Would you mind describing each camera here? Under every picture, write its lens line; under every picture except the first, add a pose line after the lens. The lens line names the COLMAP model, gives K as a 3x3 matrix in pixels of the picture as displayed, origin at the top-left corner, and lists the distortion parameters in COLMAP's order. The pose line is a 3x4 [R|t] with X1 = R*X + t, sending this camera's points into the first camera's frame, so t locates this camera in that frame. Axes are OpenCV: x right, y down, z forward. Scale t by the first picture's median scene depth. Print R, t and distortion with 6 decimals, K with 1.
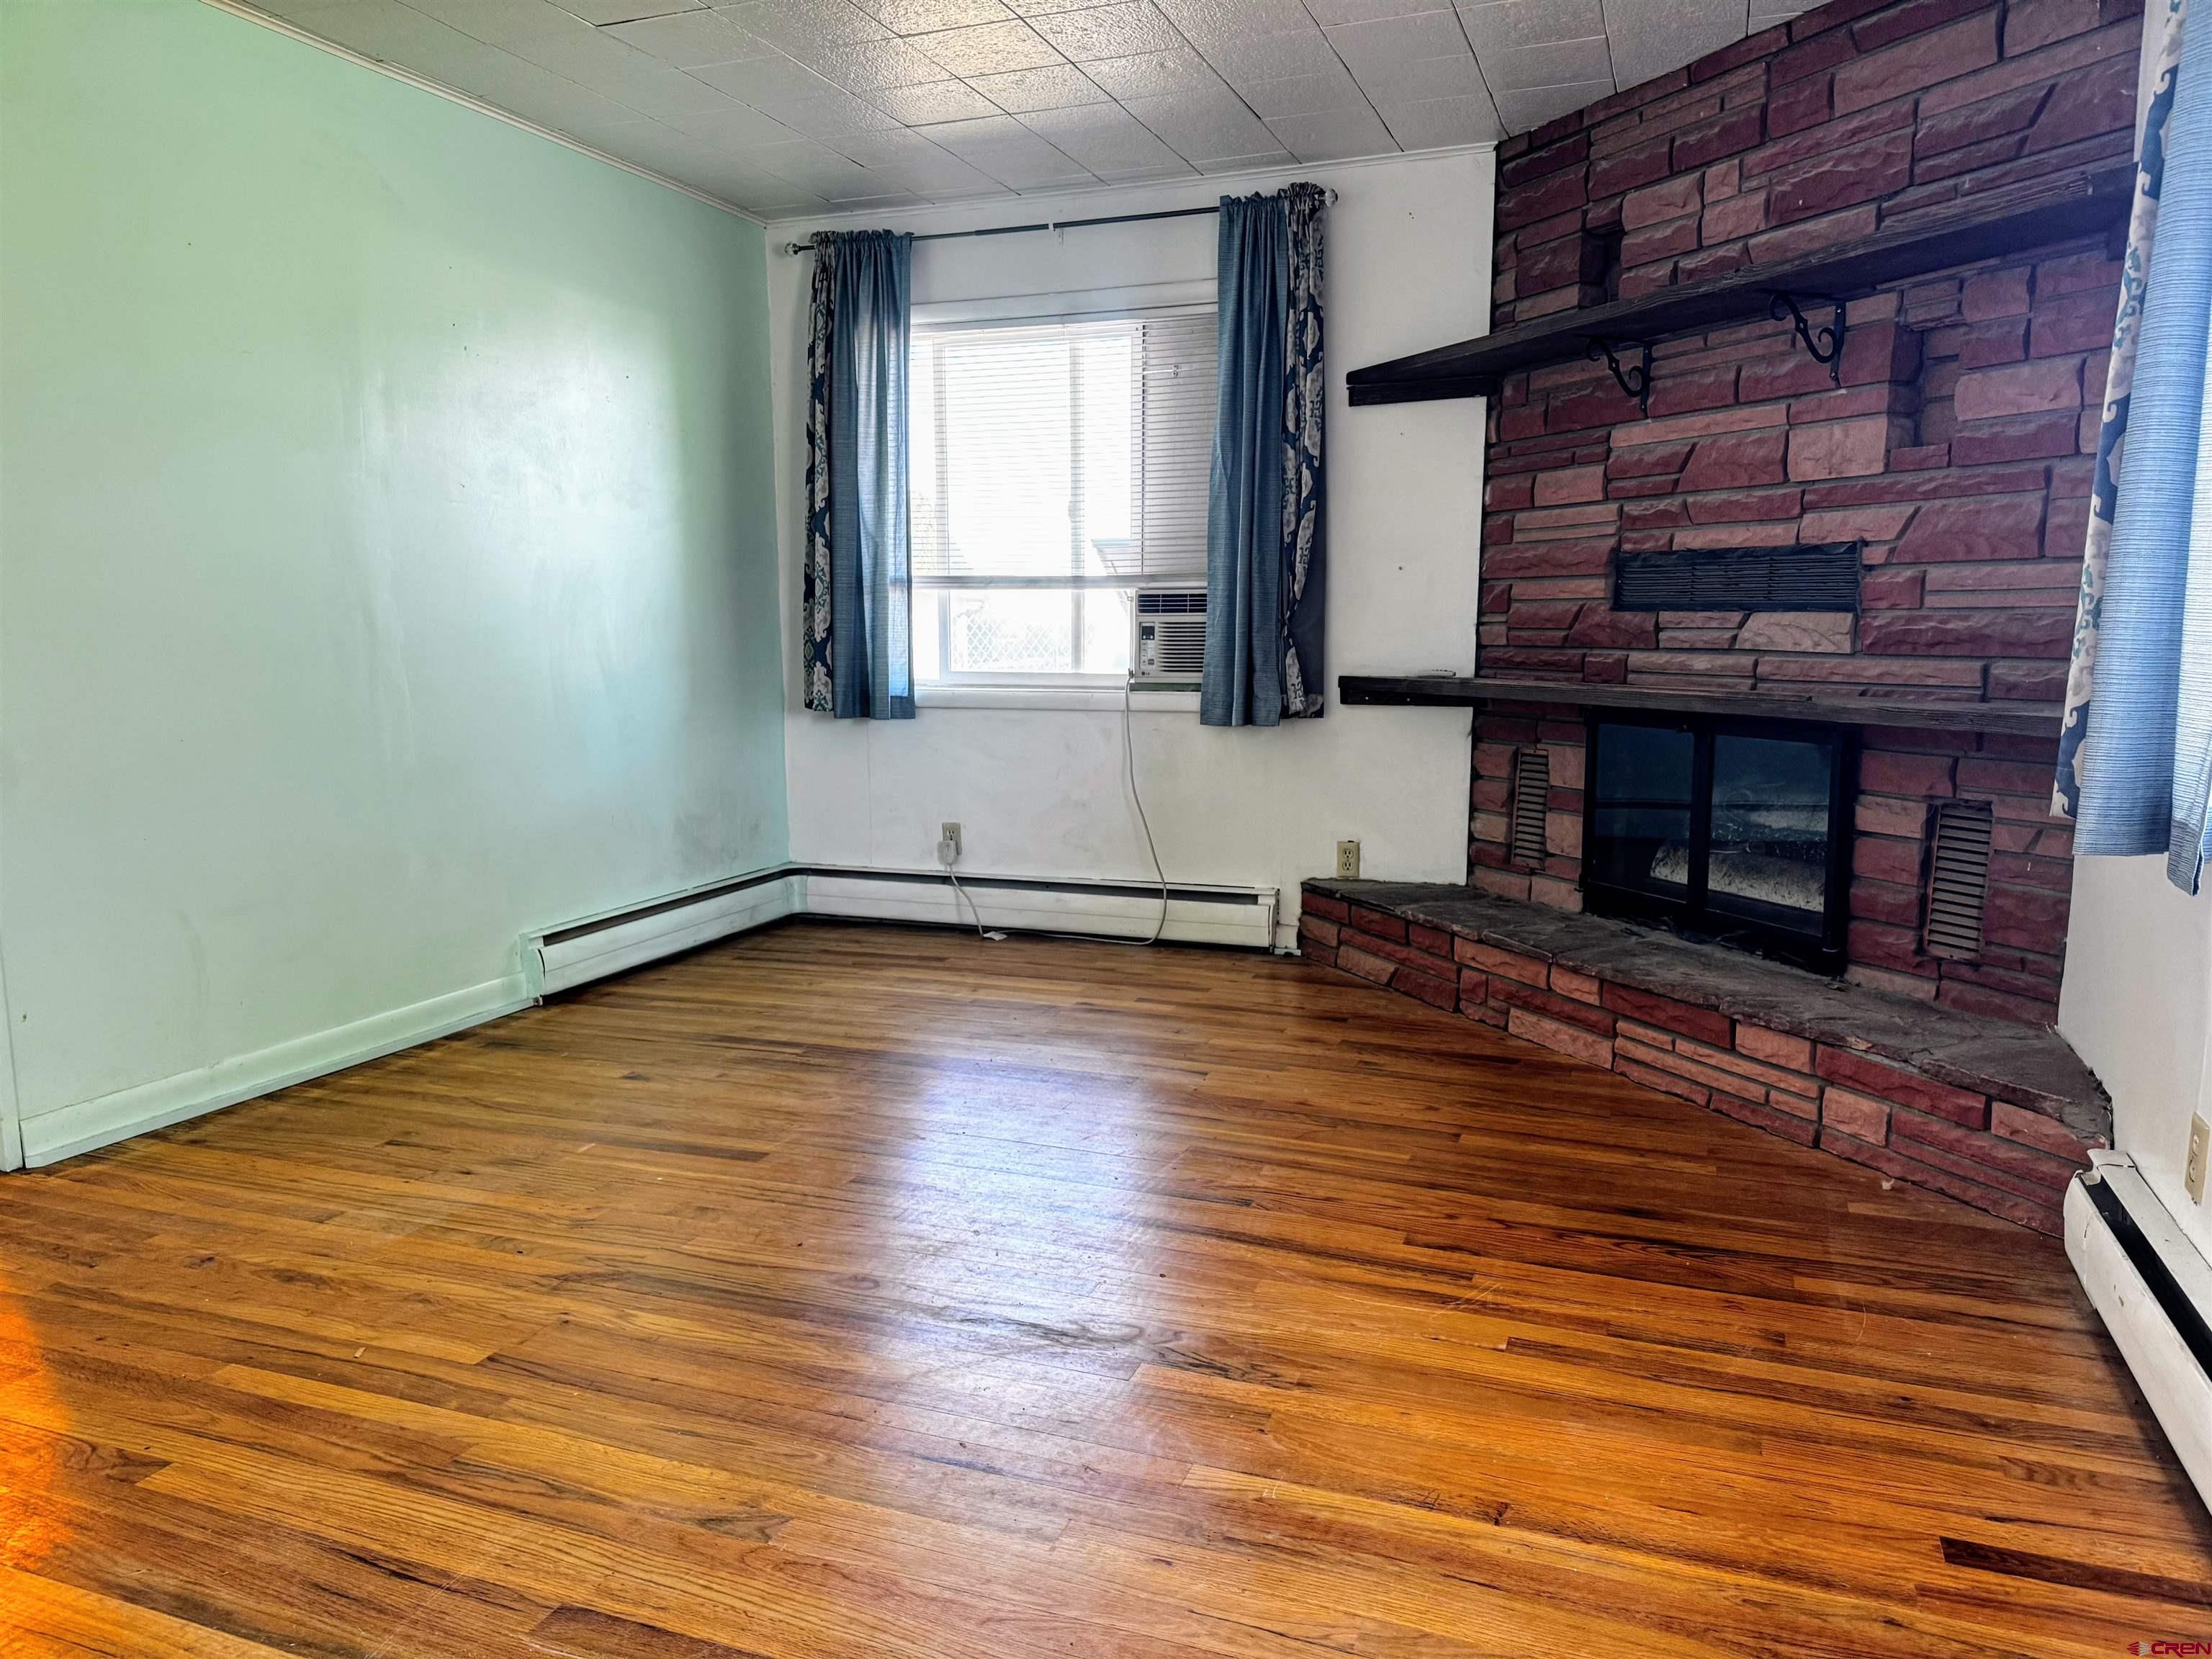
lens RADIAL K [[1546.9, 0, 1110.8], [0, 1546.9, 843.9], [0, 0, 1]] dist [0.074394, -0.089624]
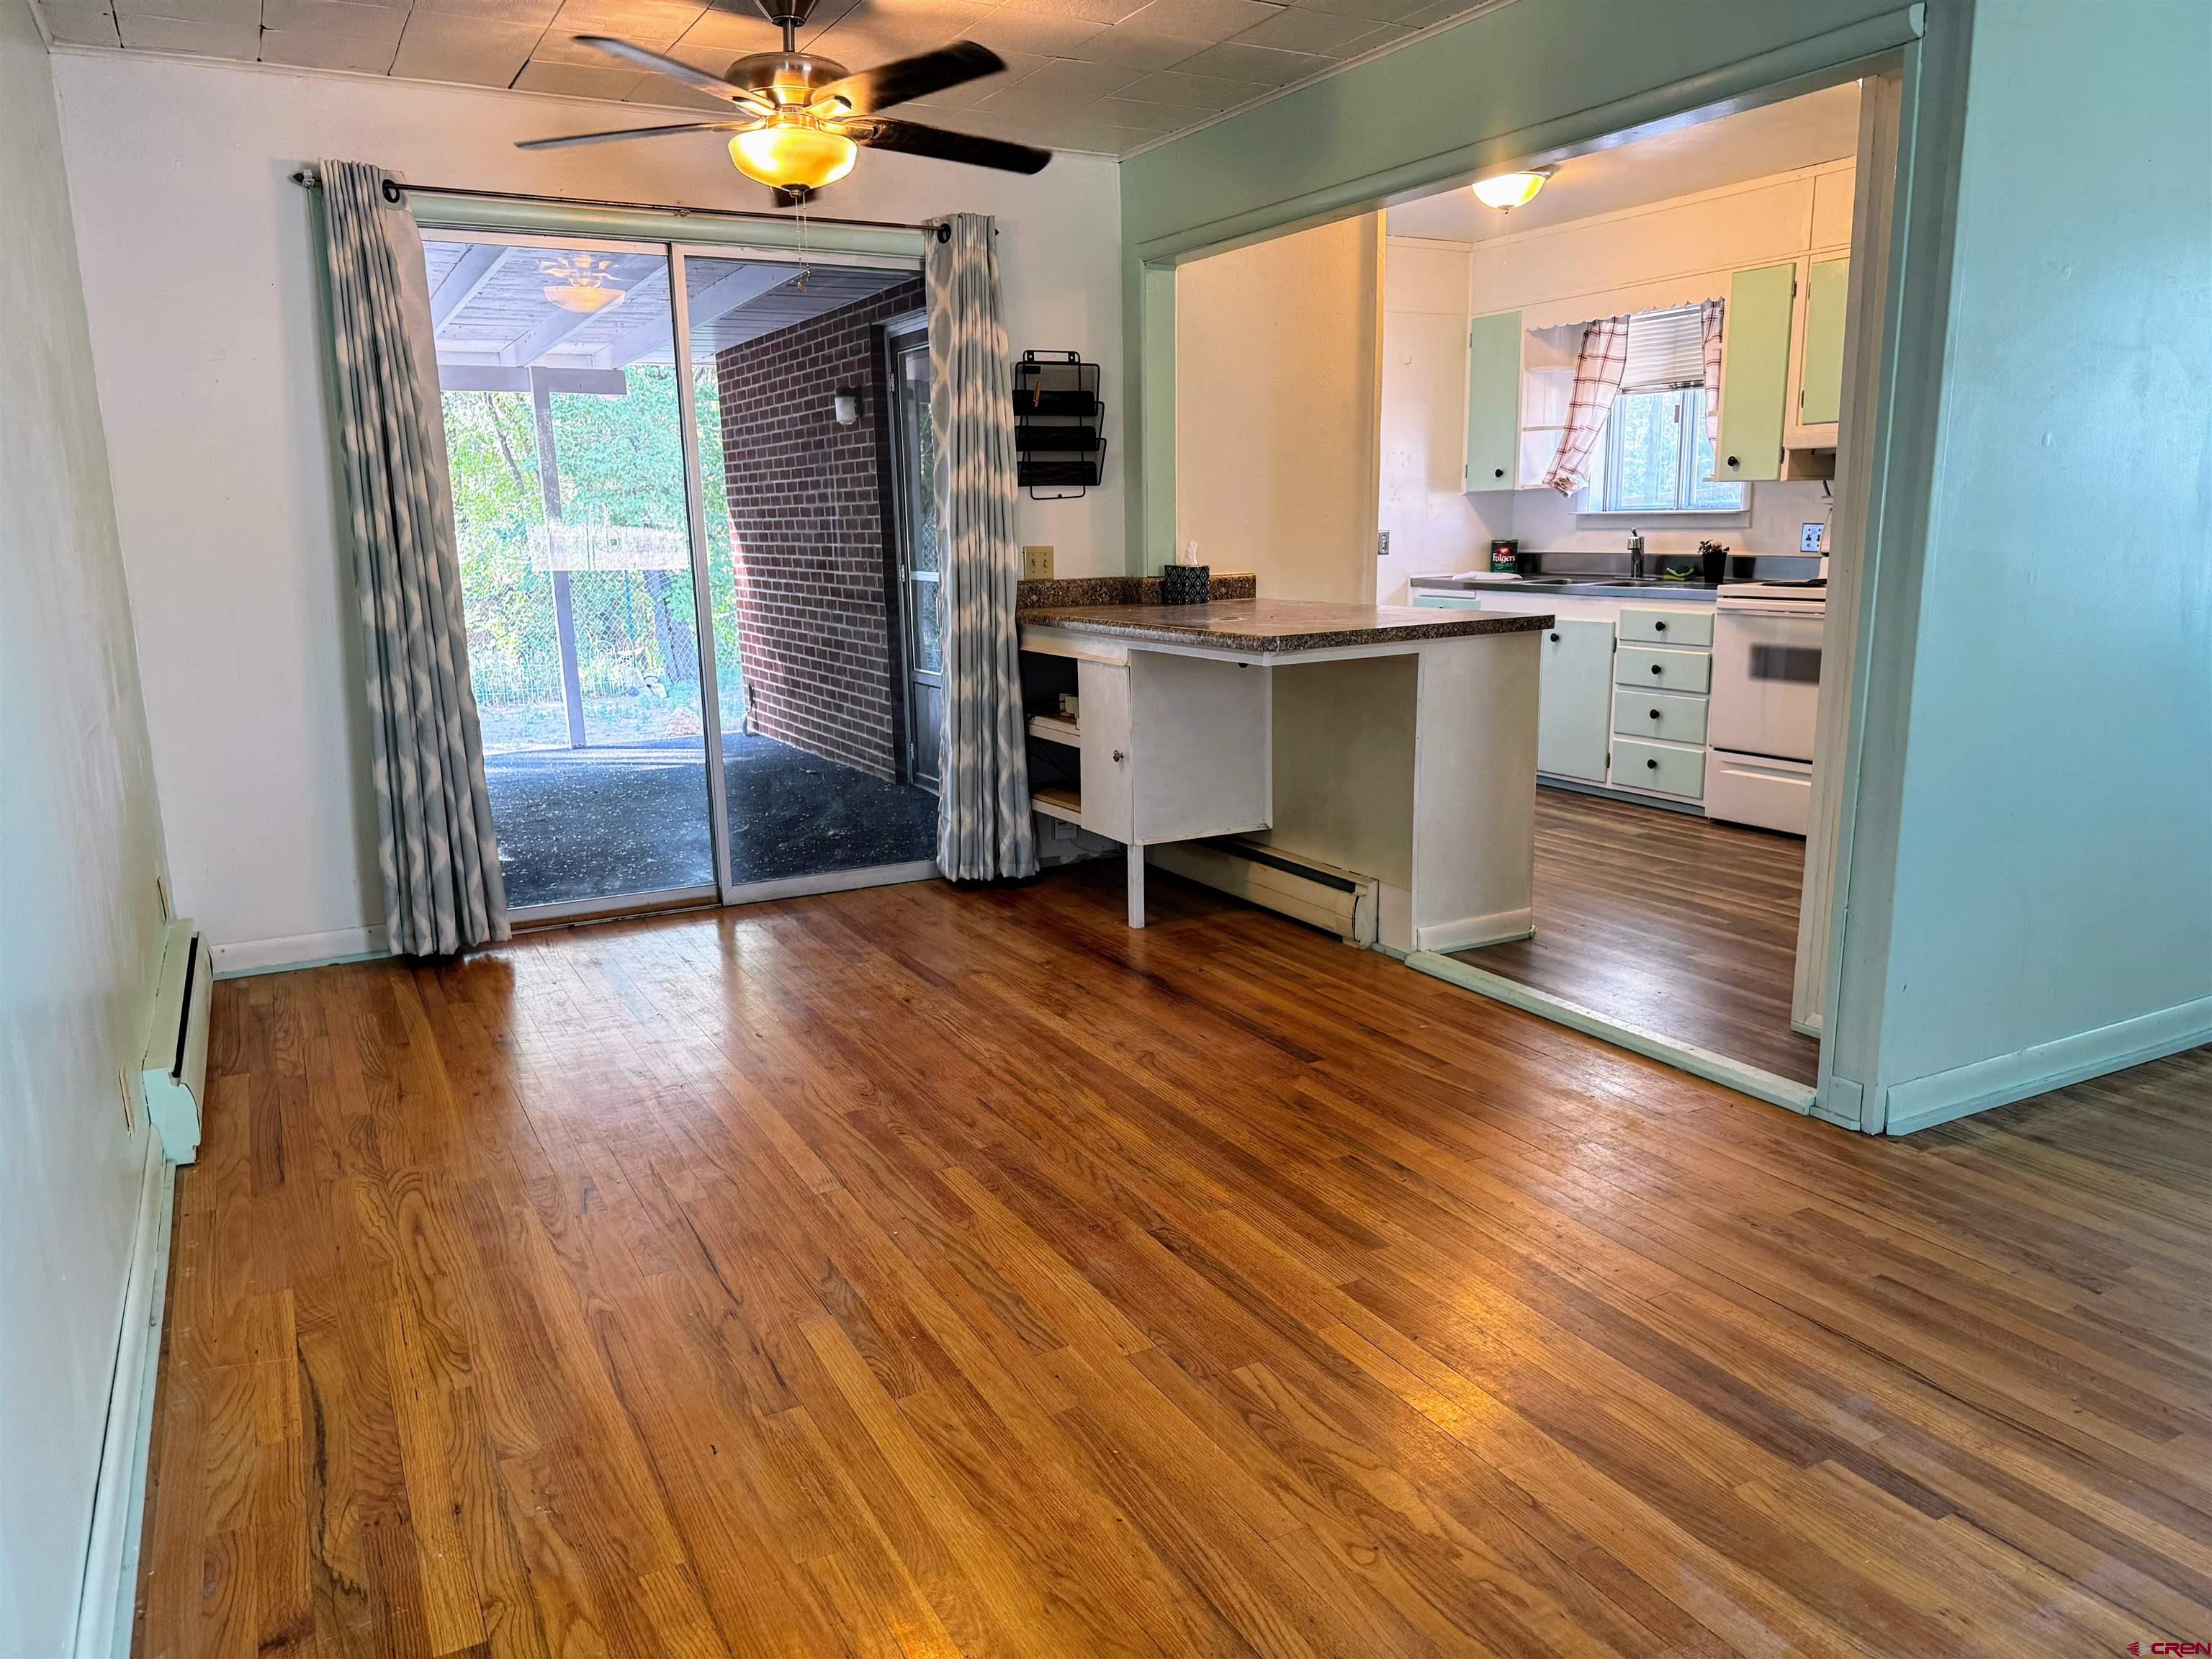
lens RADIAL K [[1546.9, 0, 1105.5], [0, 1546.9, 829.9], [0, 0, 1]] dist [0.074394, -0.089624]
pose [[0.757674, 0.121867, -0.641154, -0.353704], [-0.079073, 0.992315, 0.095171, -0.034538], [0.647825, -0.021411, 0.761488, -0.071333]]
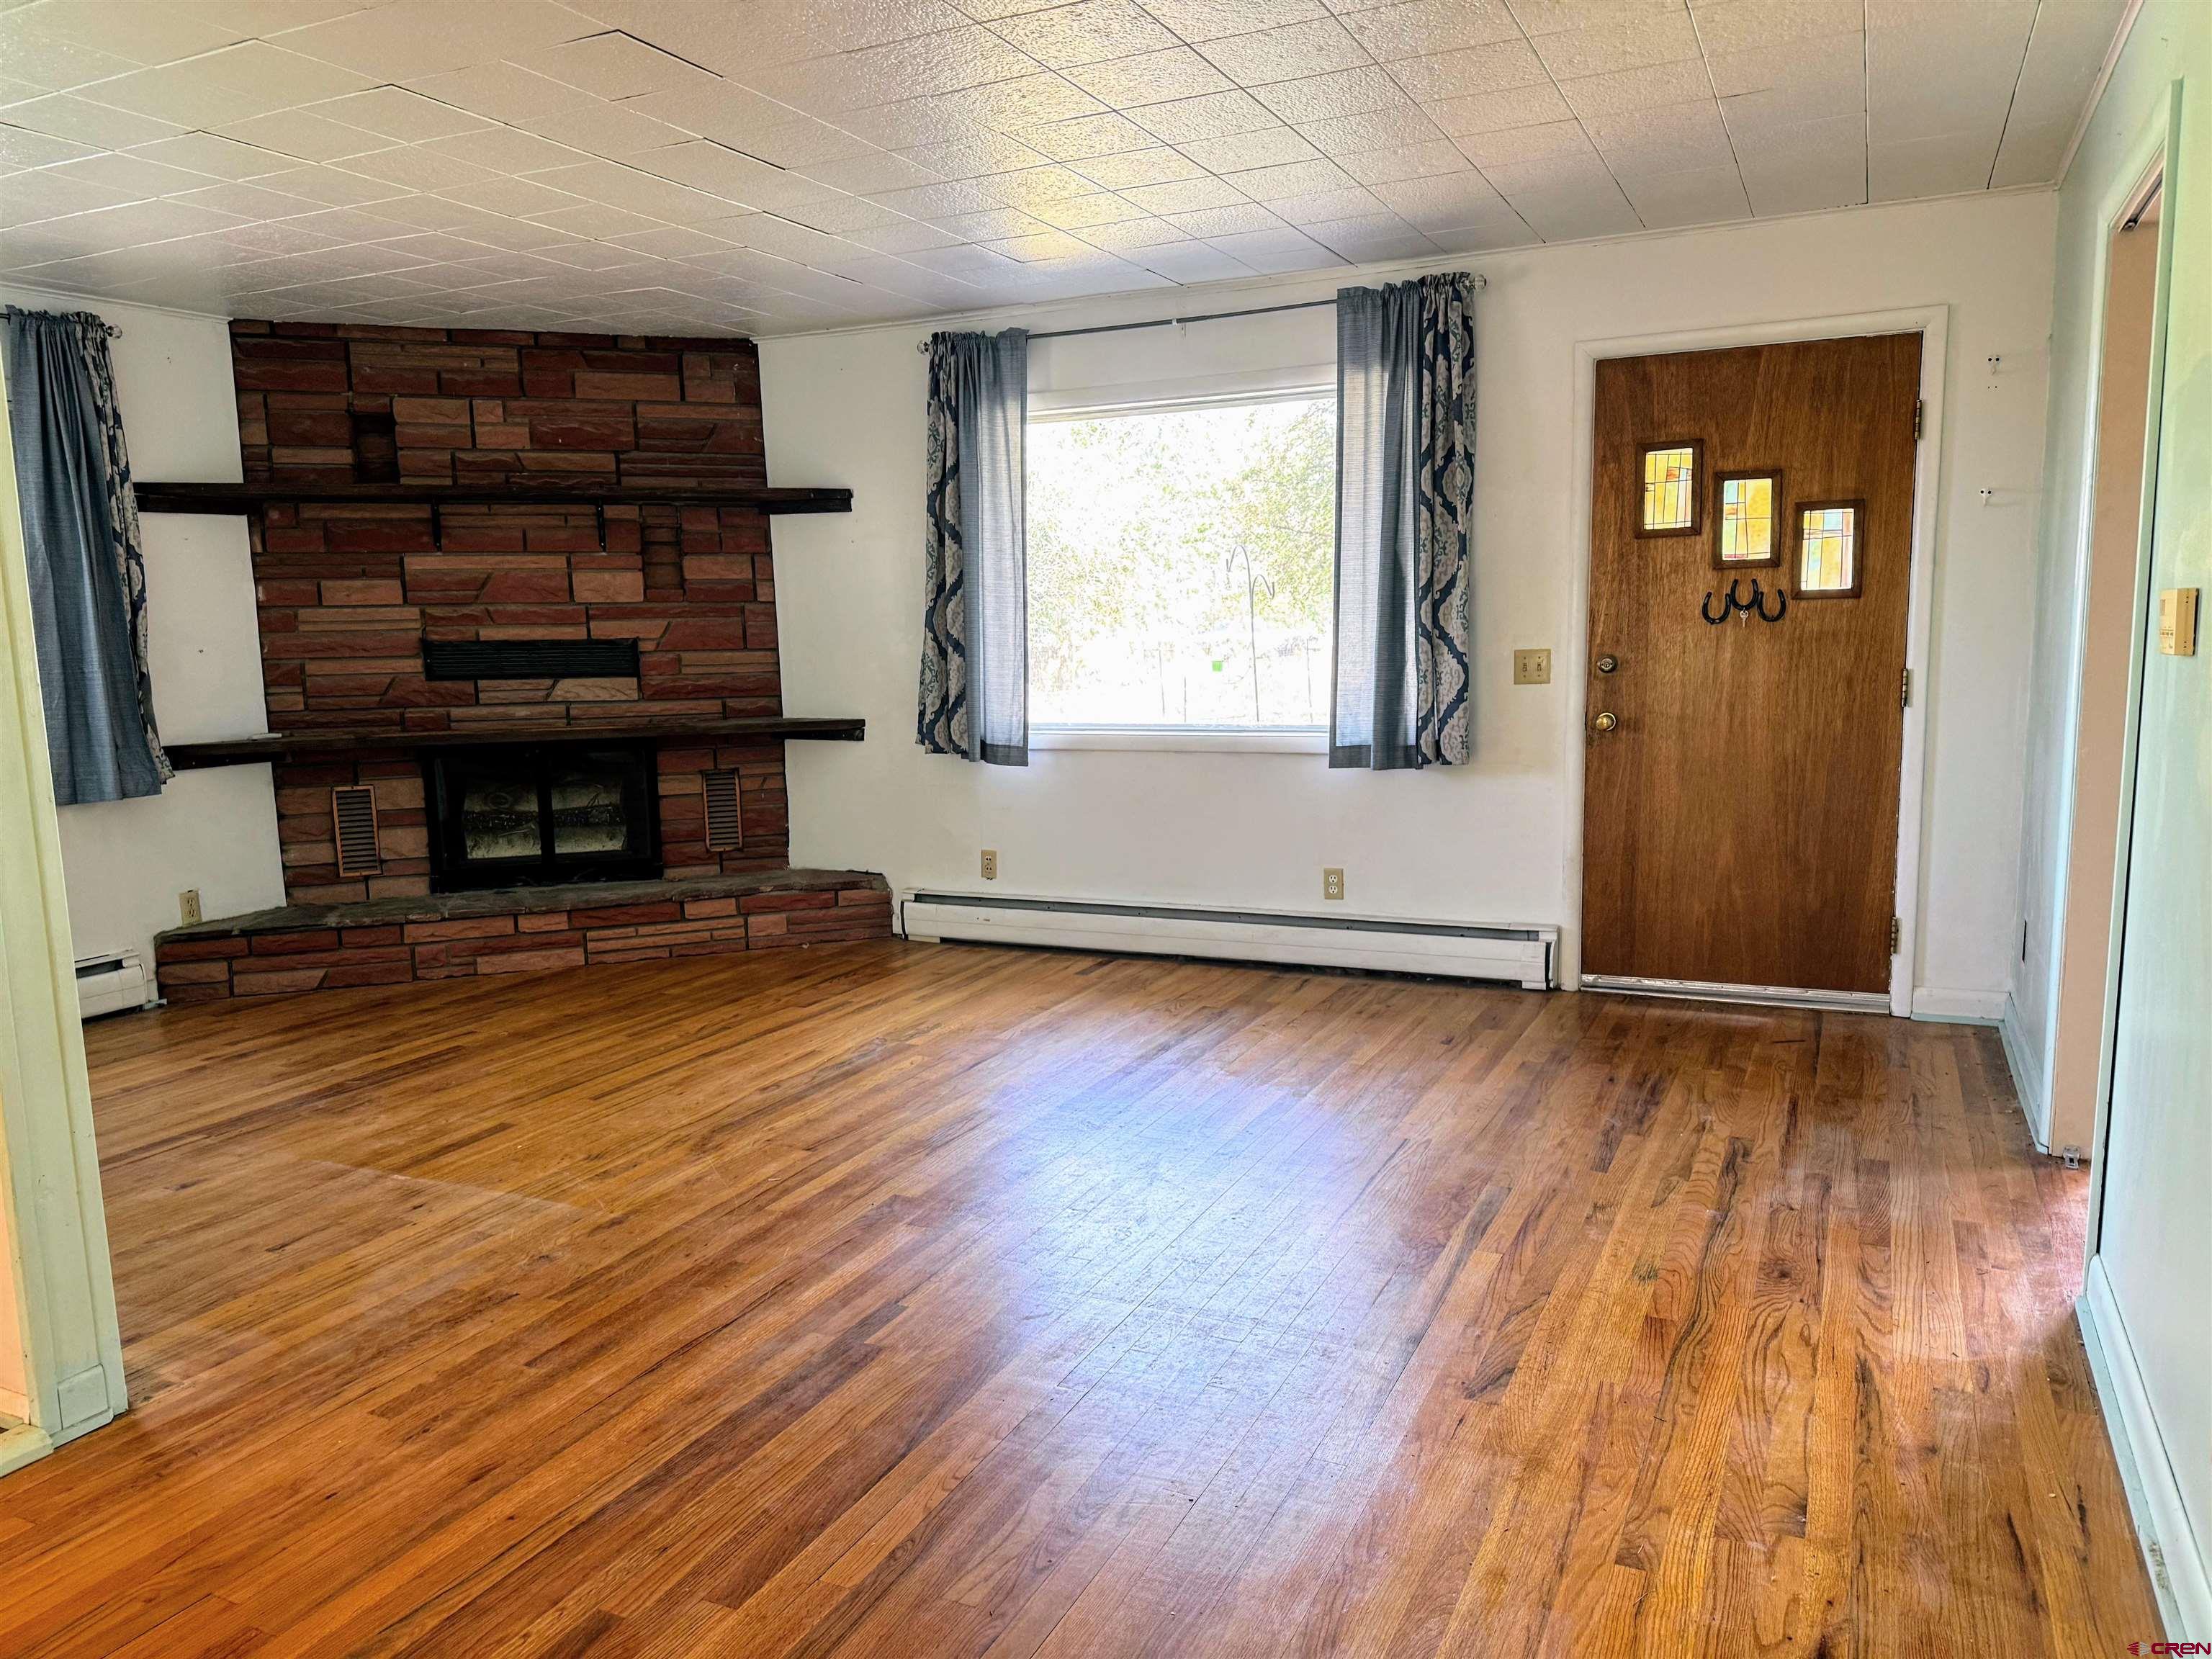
lens RADIAL K [[1546.9, 0, 1117.6], [0, 1546.9, 836.4], [0, 0, 1]] dist [0.074394, -0.089624]
pose [[0.087235, -0.141055, 0.986151, -1.136789], [0.166098, 0.978127, 0.125215, -0.089644], [-0.982243, 0.152875, 0.108756, 0.254654]]
